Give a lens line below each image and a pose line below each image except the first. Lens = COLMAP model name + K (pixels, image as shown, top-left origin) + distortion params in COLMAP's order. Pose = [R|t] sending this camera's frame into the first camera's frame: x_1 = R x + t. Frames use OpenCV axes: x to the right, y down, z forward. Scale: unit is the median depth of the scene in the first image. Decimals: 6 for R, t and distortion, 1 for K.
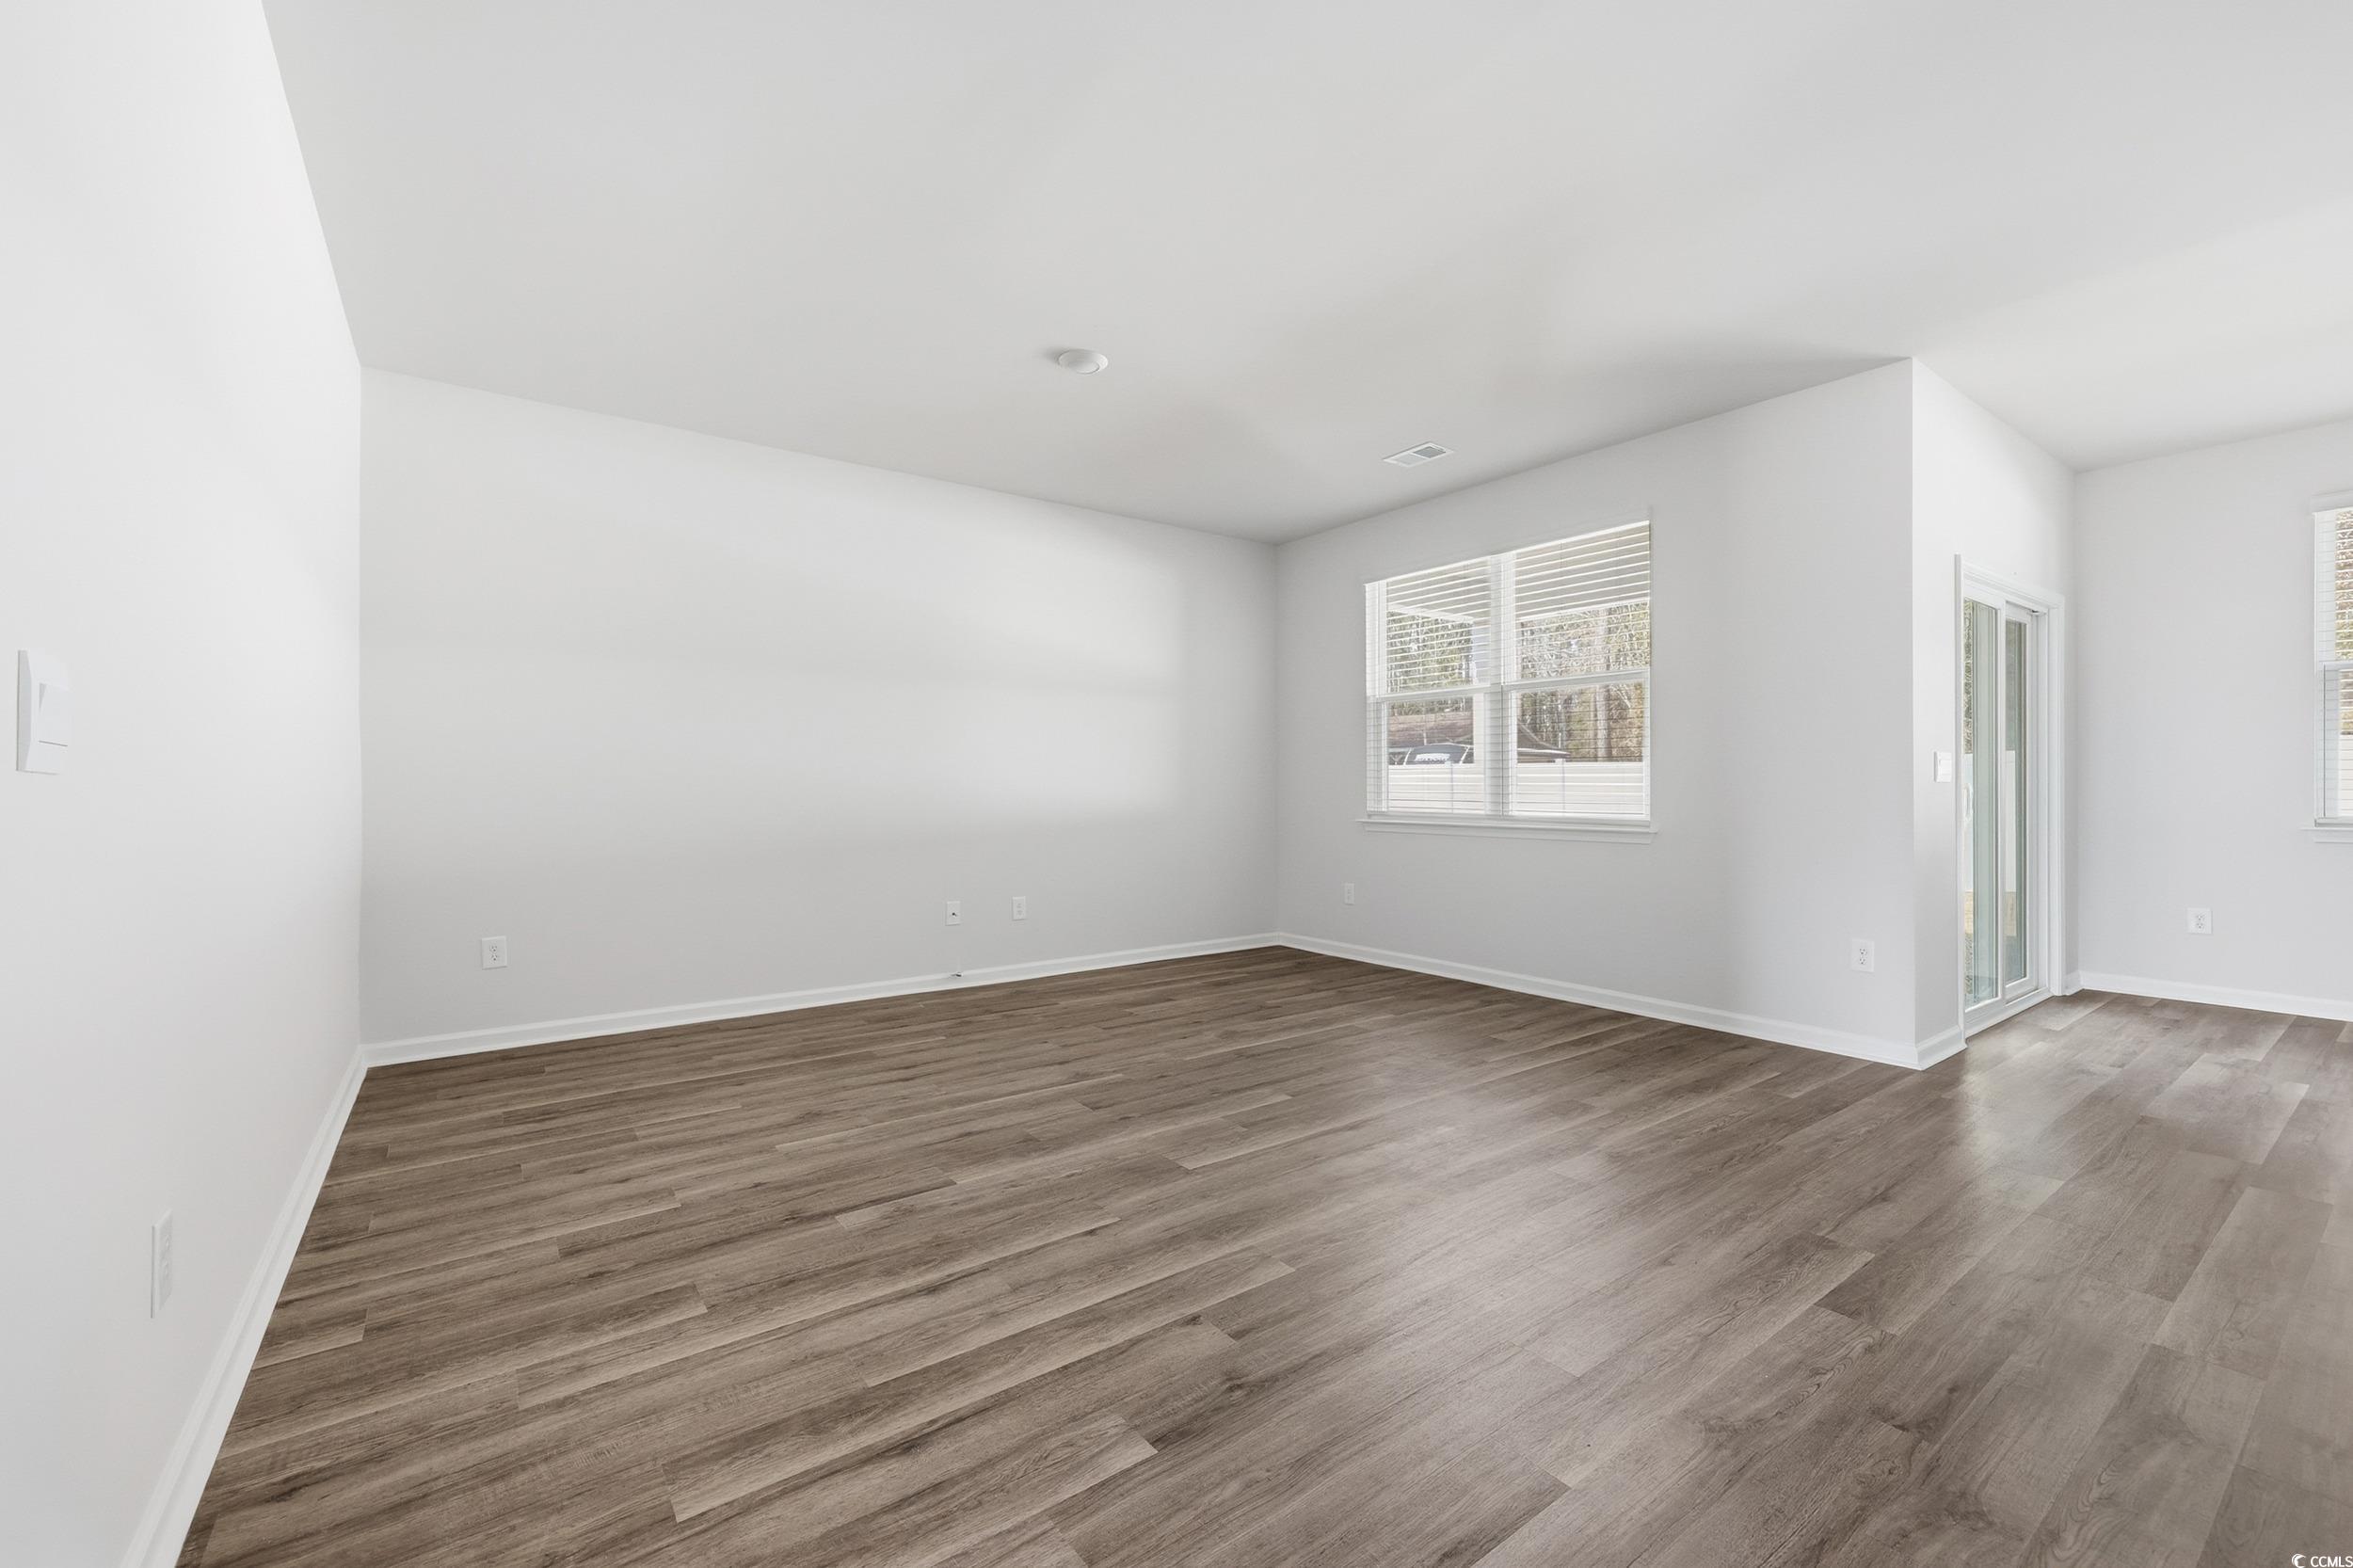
lens RADIAL K [[962.2, 0, 1186.6], [0, 962.2, 786.0], [0, 0, 1]] dist [0.000566, -0.000390]
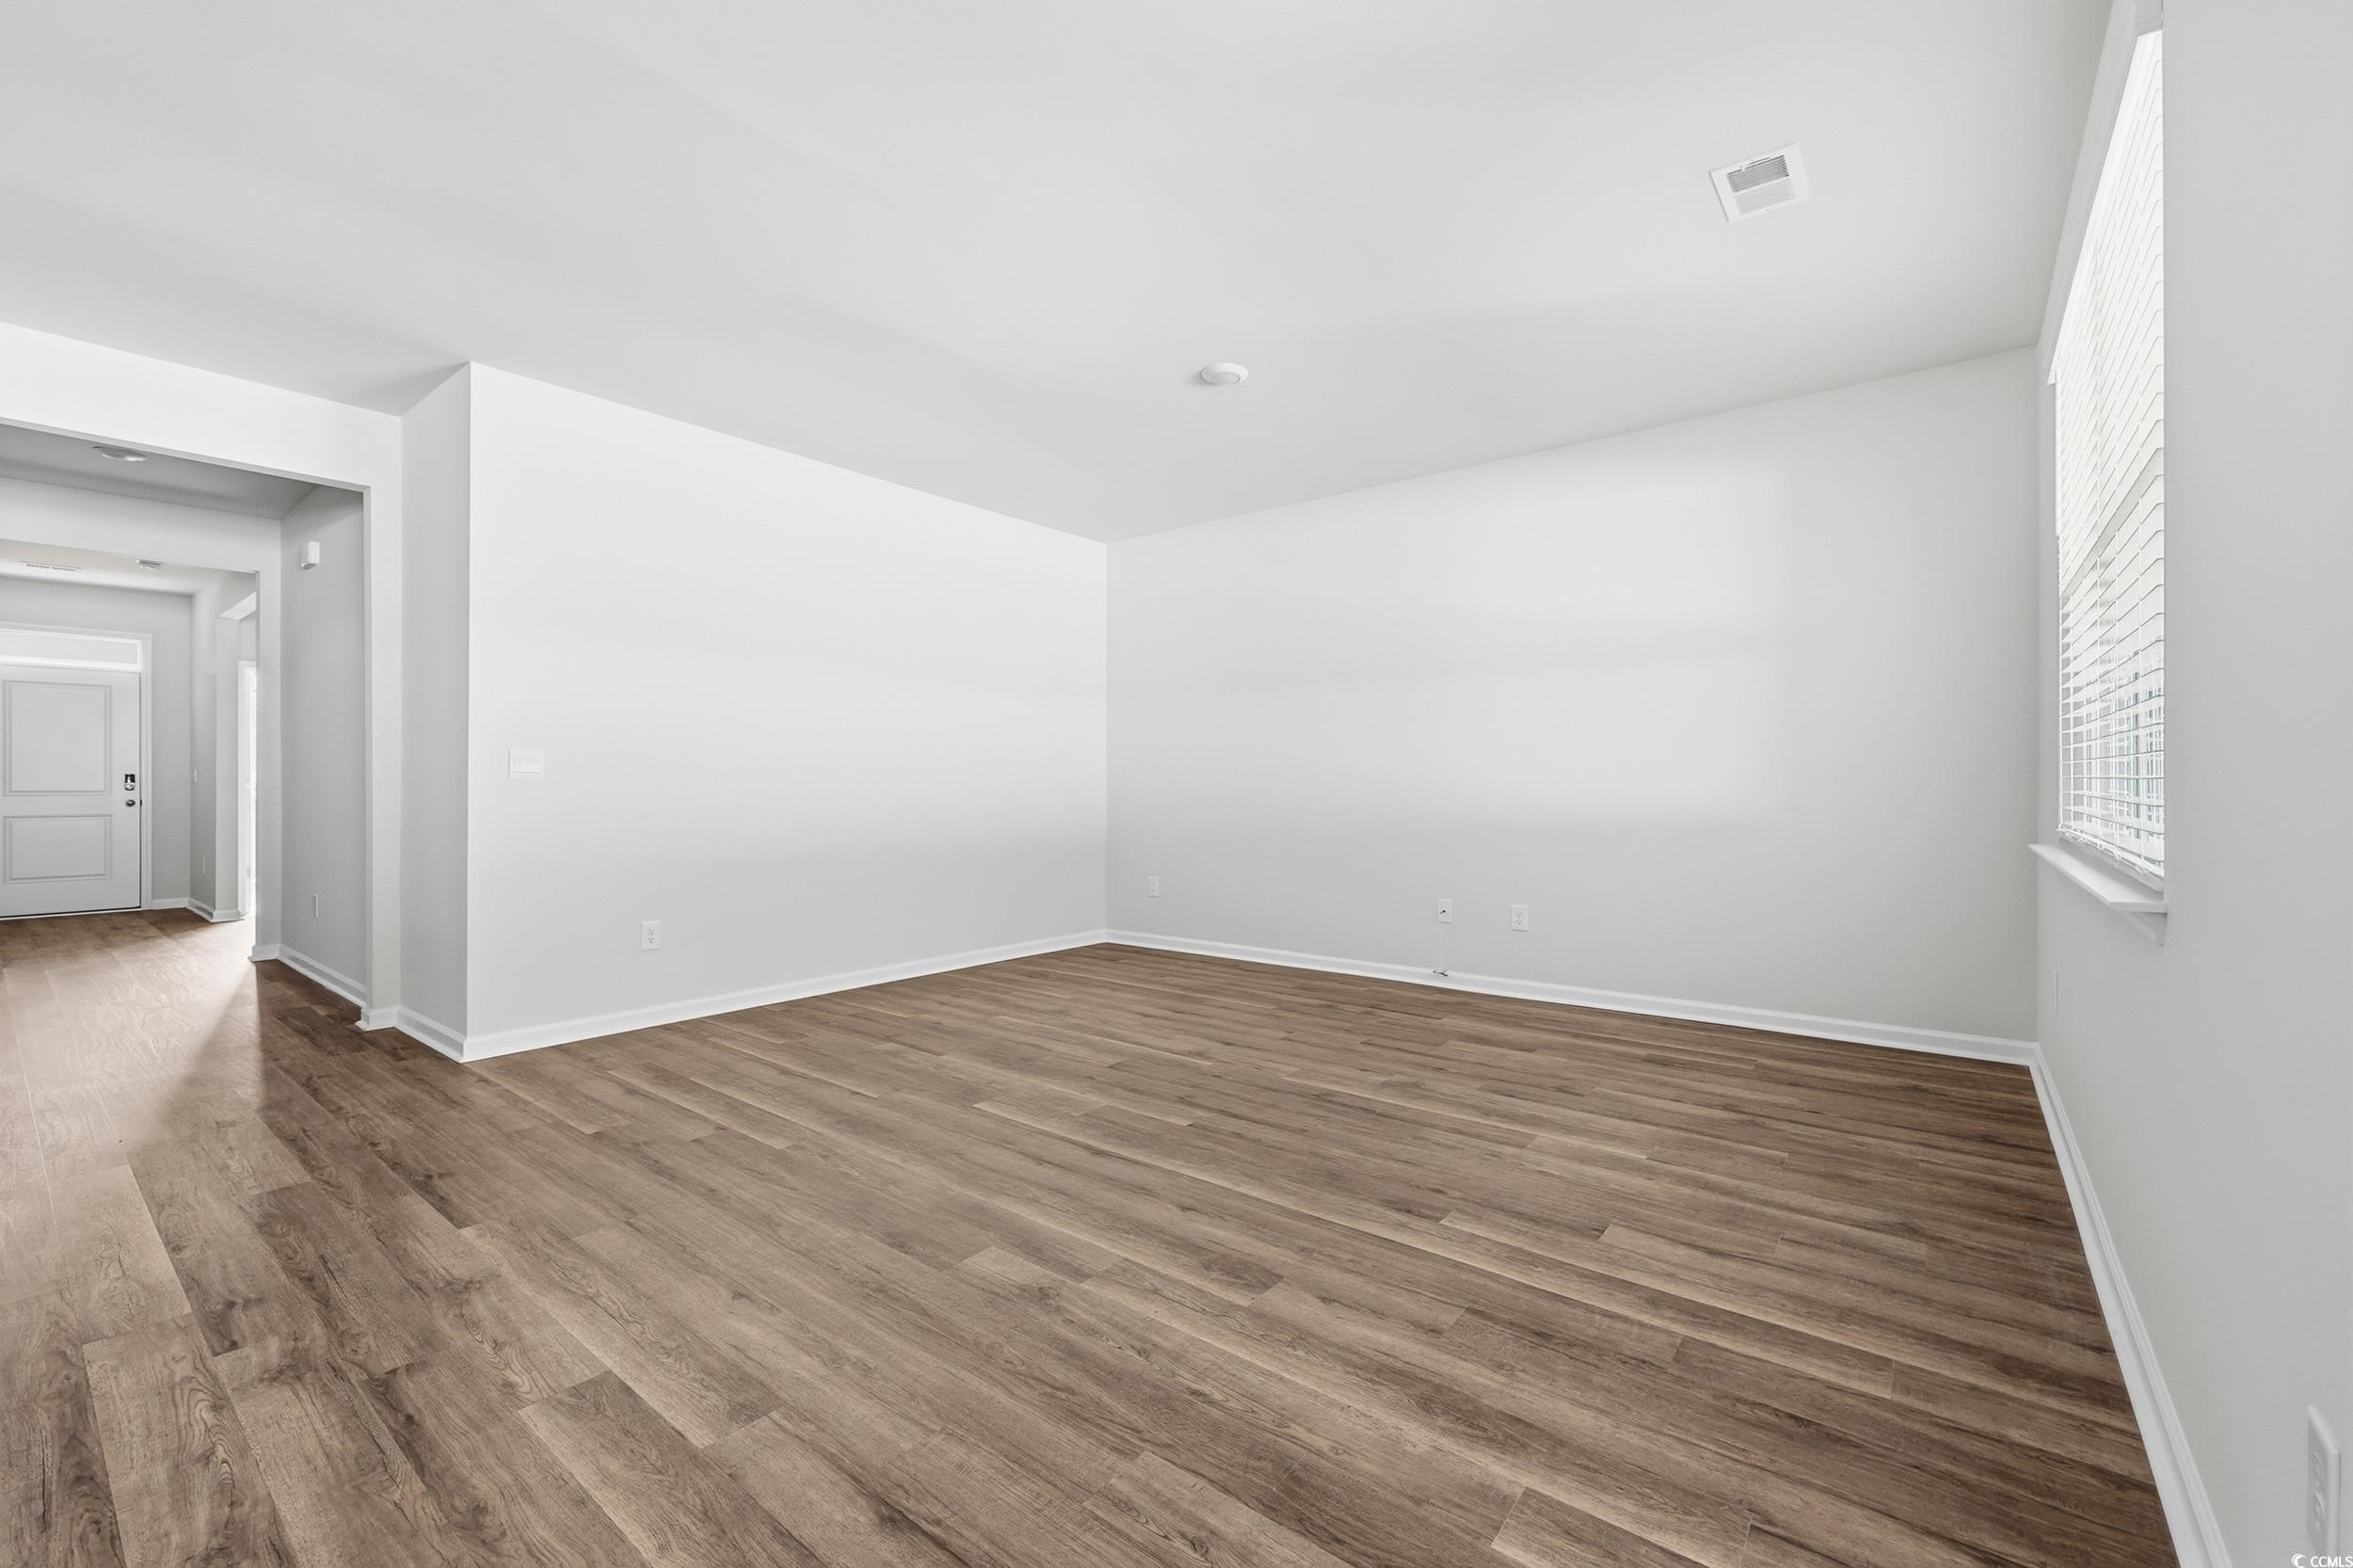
lens RADIAL K [[962.2, 0, 1189.7], [0, 962.2, 773.3], [0, 0, 1]] dist [0.000566, -0.000390]
pose [[0.264688, -0.008168, -0.964299, 1.121973], [0.002379, 0.999967, -0.007817, -0.000156], [0.964331, -0.000225, 0.264699, 0.870672]]
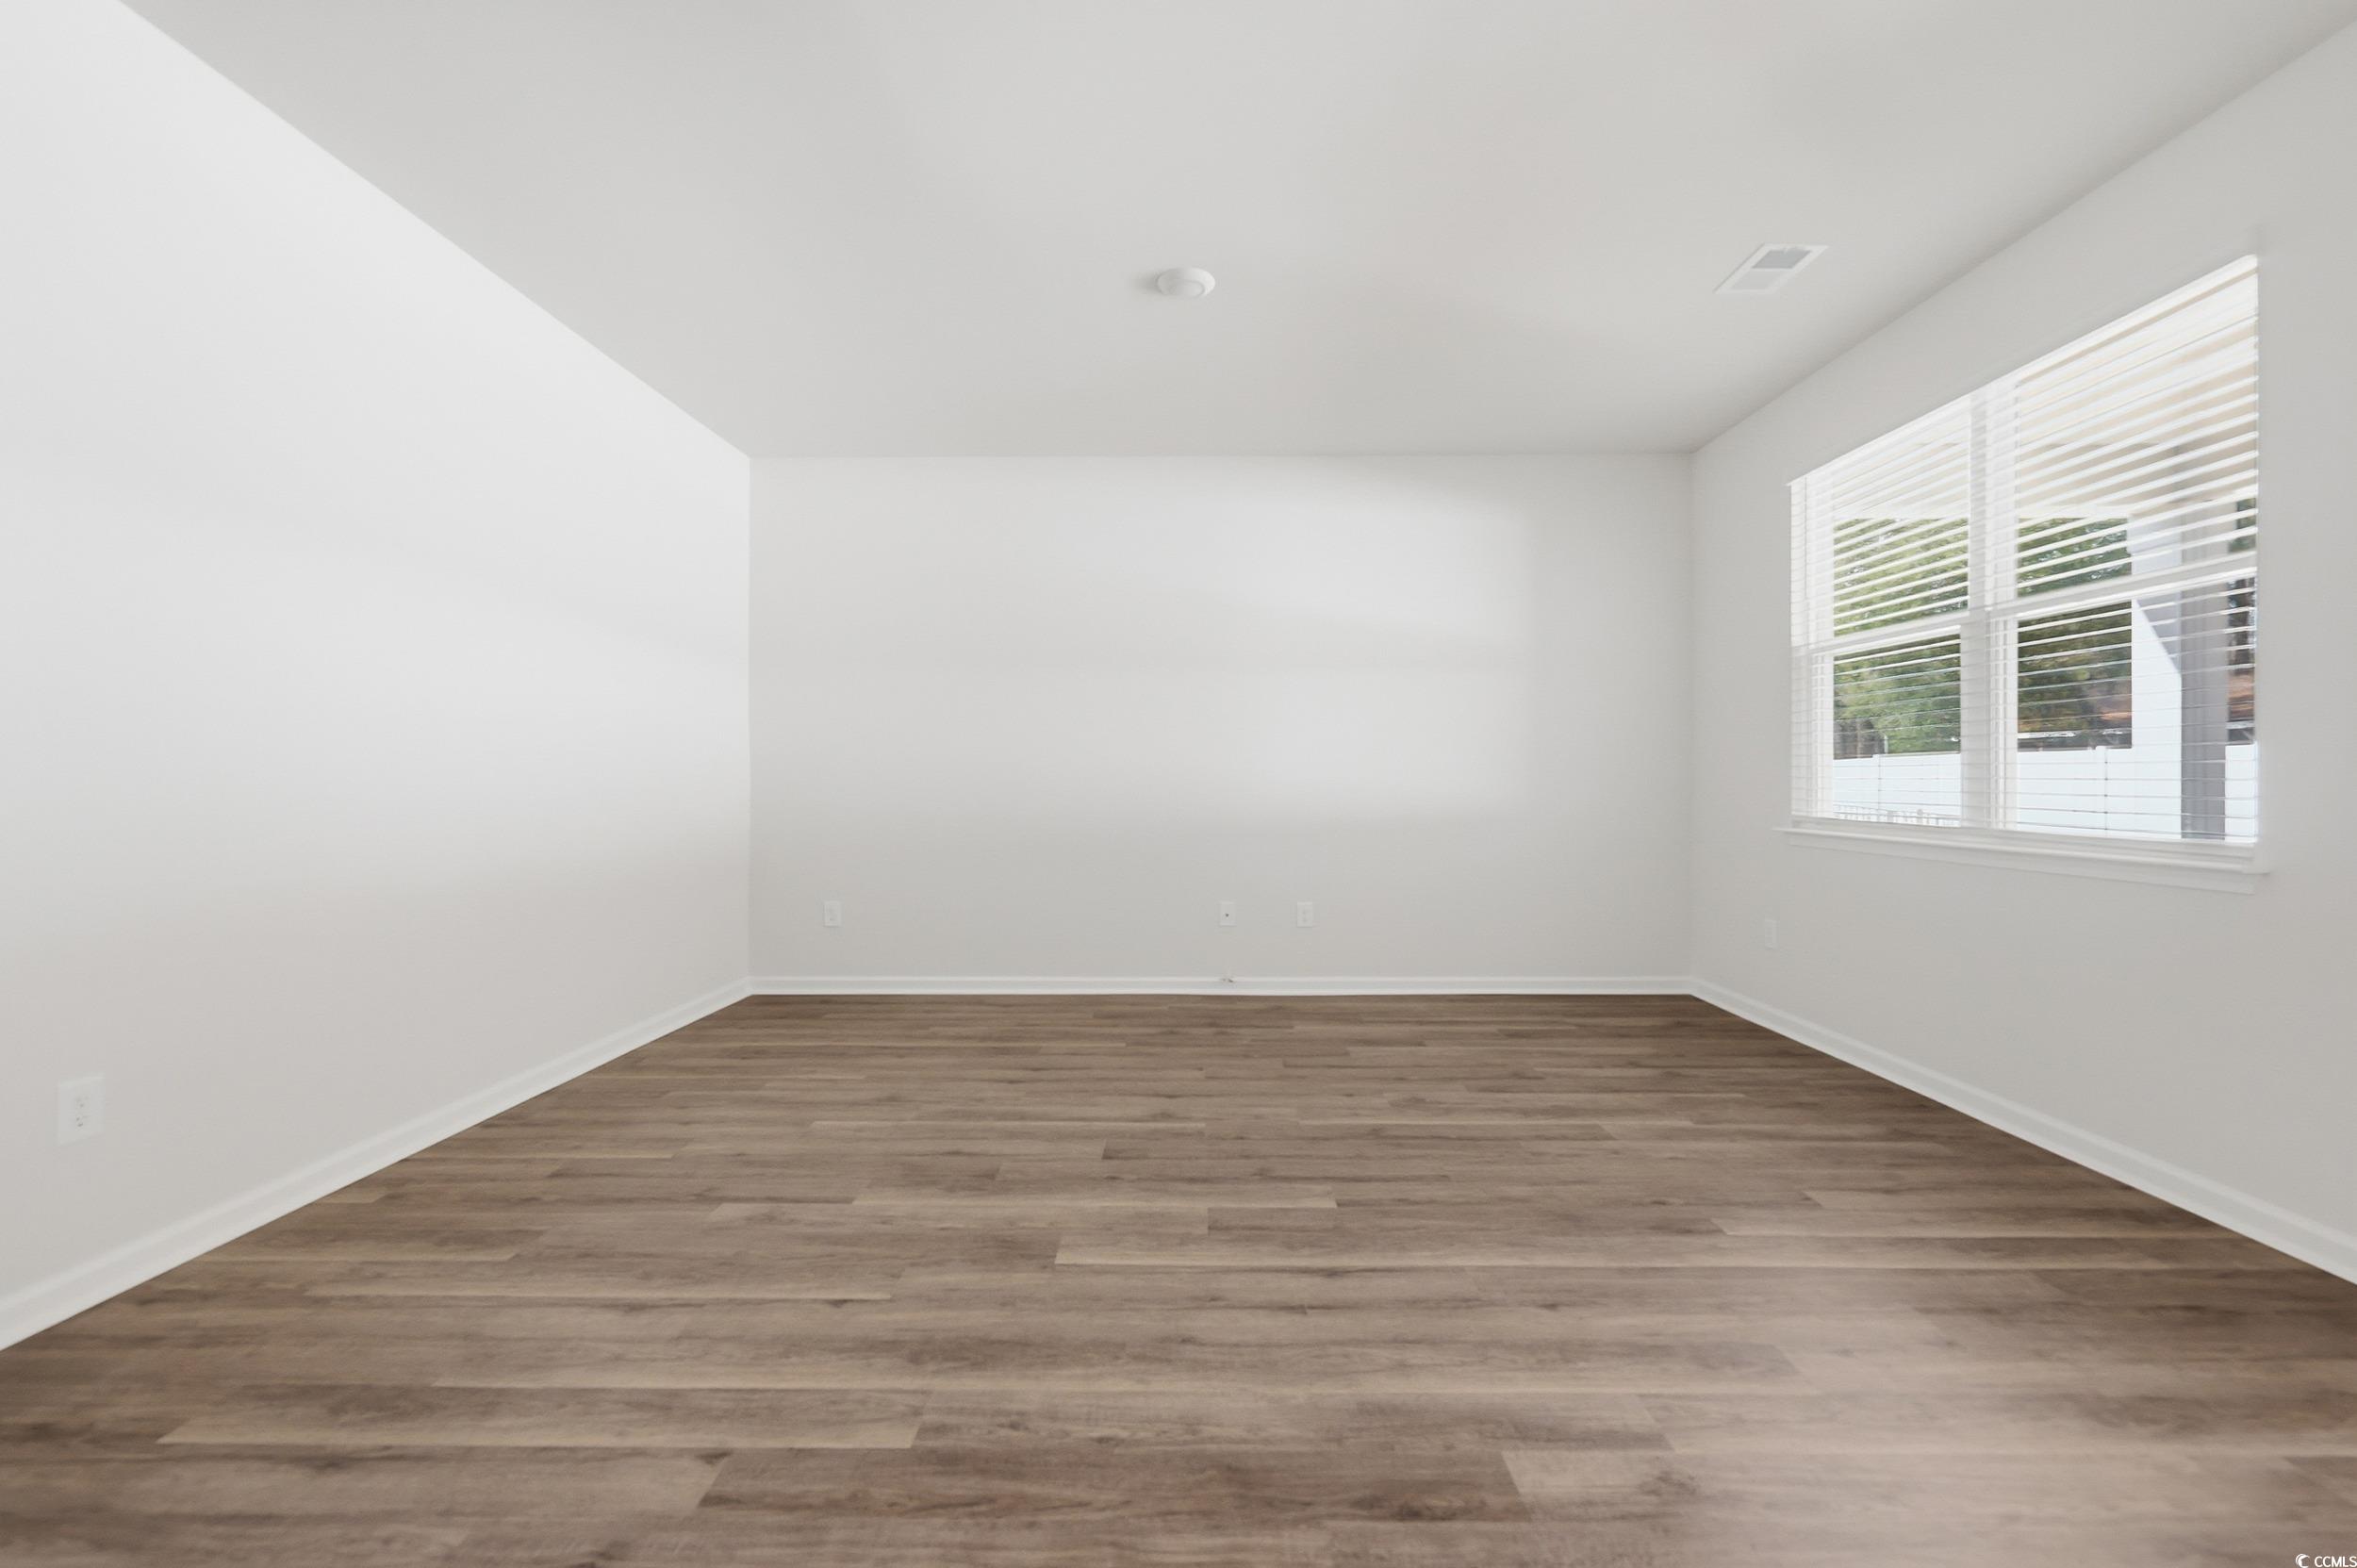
lens RADIAL K [[963.9, 0, 1191.2], [0, 963.9, 785.3], [0, 0, 1]] dist [0.000566, -0.000390]
pose [[0.799248, 0.005121, -0.600980, 0.523557], [-0.000926, 0.999973, 0.007290, -0.001216], [0.601001, -0.005270, 0.799231, 0.400279]]
